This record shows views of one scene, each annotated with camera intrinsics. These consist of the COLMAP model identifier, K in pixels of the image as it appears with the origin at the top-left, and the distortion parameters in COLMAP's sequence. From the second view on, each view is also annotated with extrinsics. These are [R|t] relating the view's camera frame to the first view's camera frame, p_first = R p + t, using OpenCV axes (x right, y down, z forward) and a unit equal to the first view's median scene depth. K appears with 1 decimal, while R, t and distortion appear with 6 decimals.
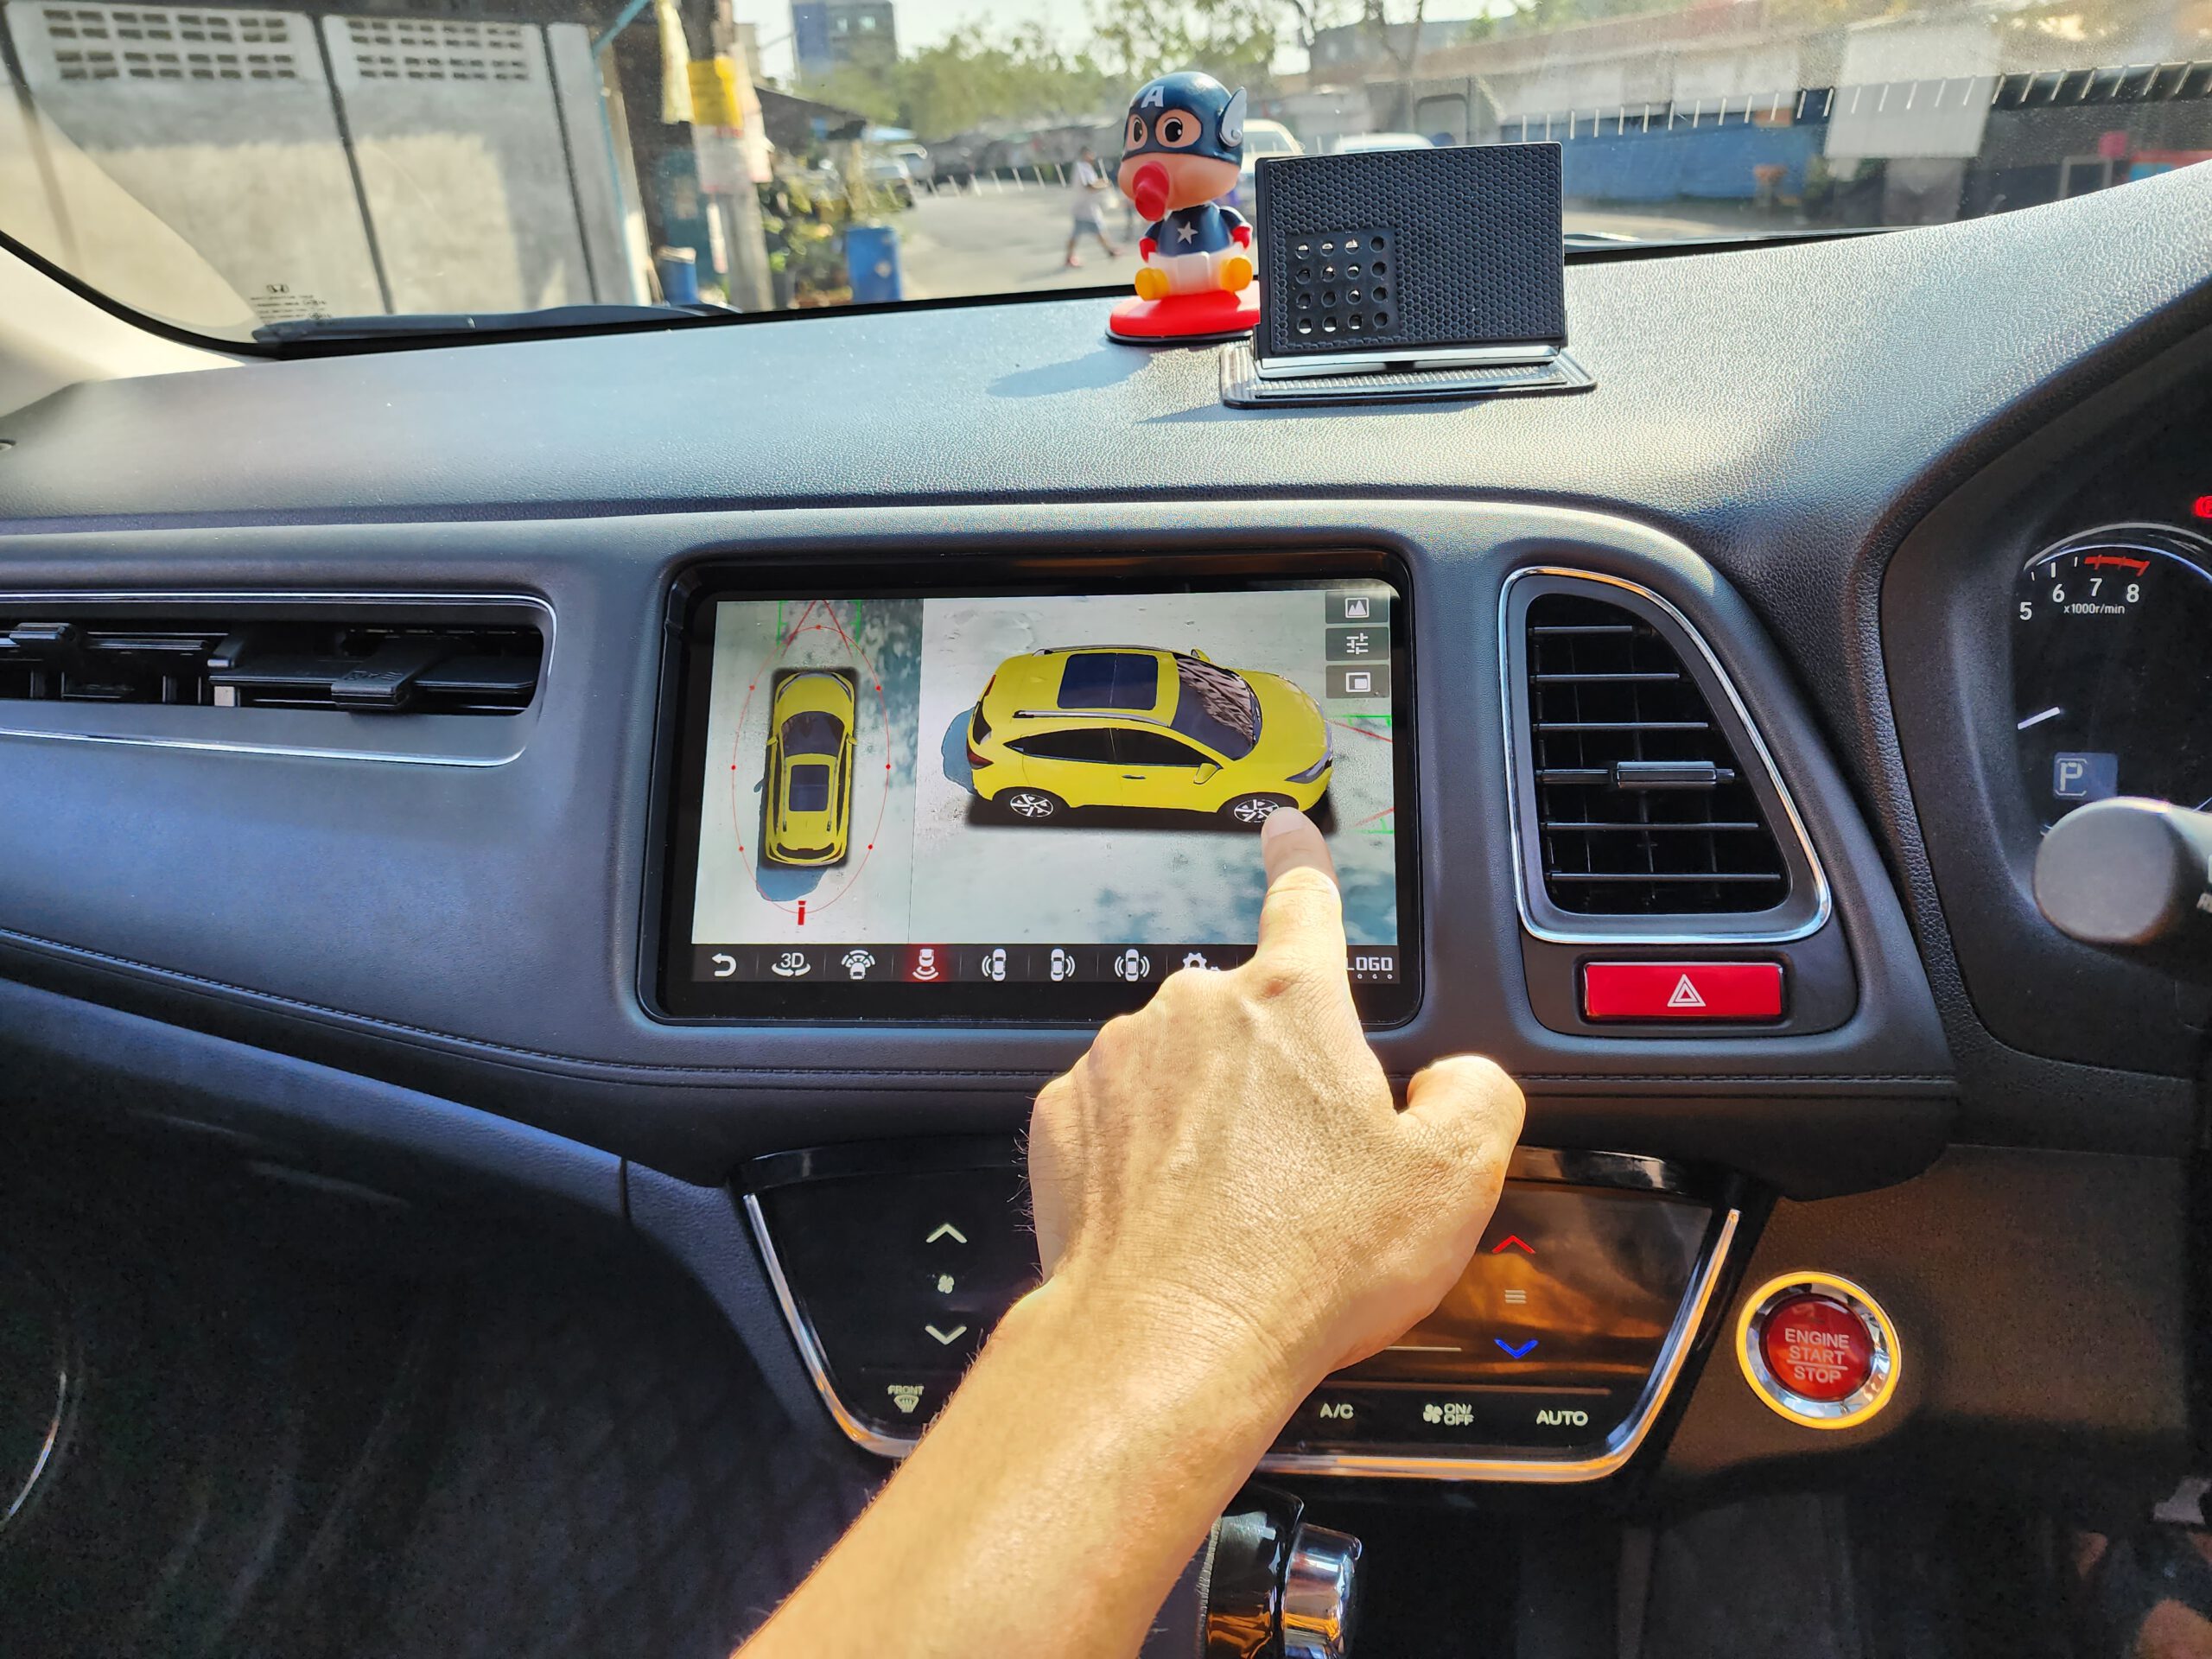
lens RADIAL K [[1465.0, 0, 1107.9], [0, 1465.0, 807.8], [0, 0, 1]] dist [0.053328, -0.049483]
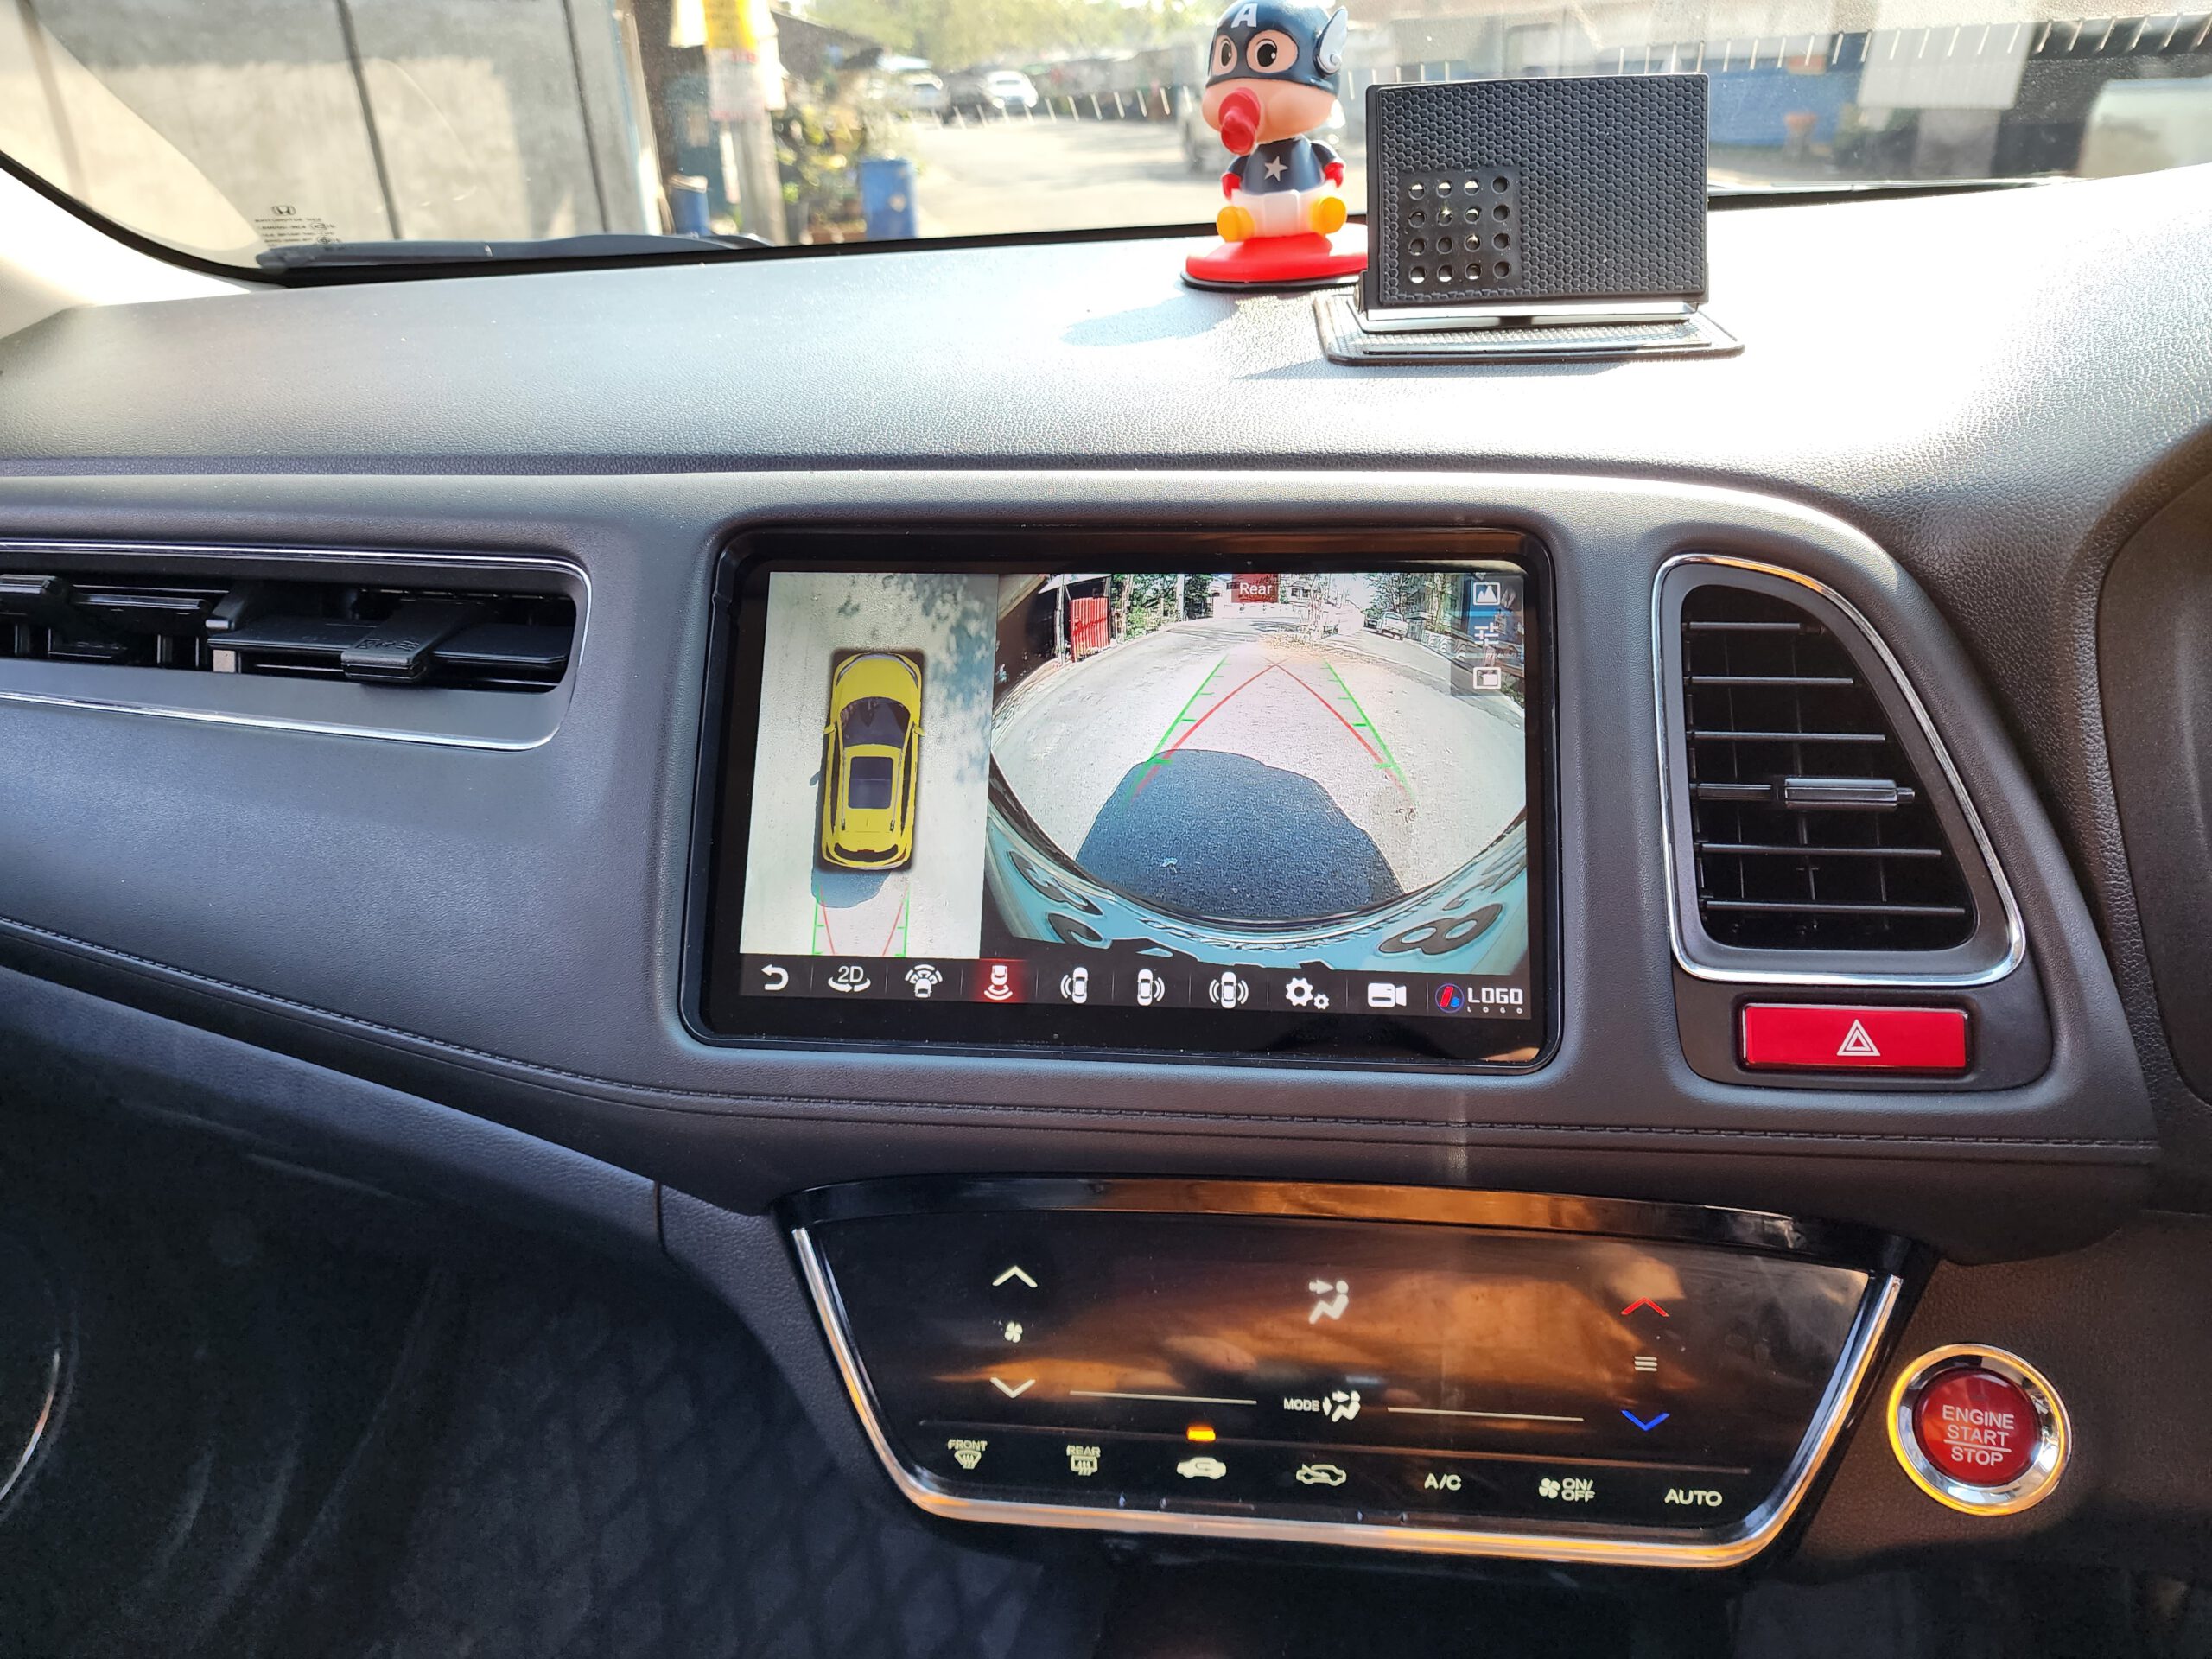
lens RADIAL K [[1452.2, 0, 1102.7], [0, 1452.2, 790.1], [0, 0, 1]] dist [0.053251, -0.049714]
pose [[0.999791, 0.020428, -0.000147, -0.057410], [-0.020415, 0.999361, 0.029335, -0.036002], [0.000746, -0.029326, 0.999570, 0.100876]]
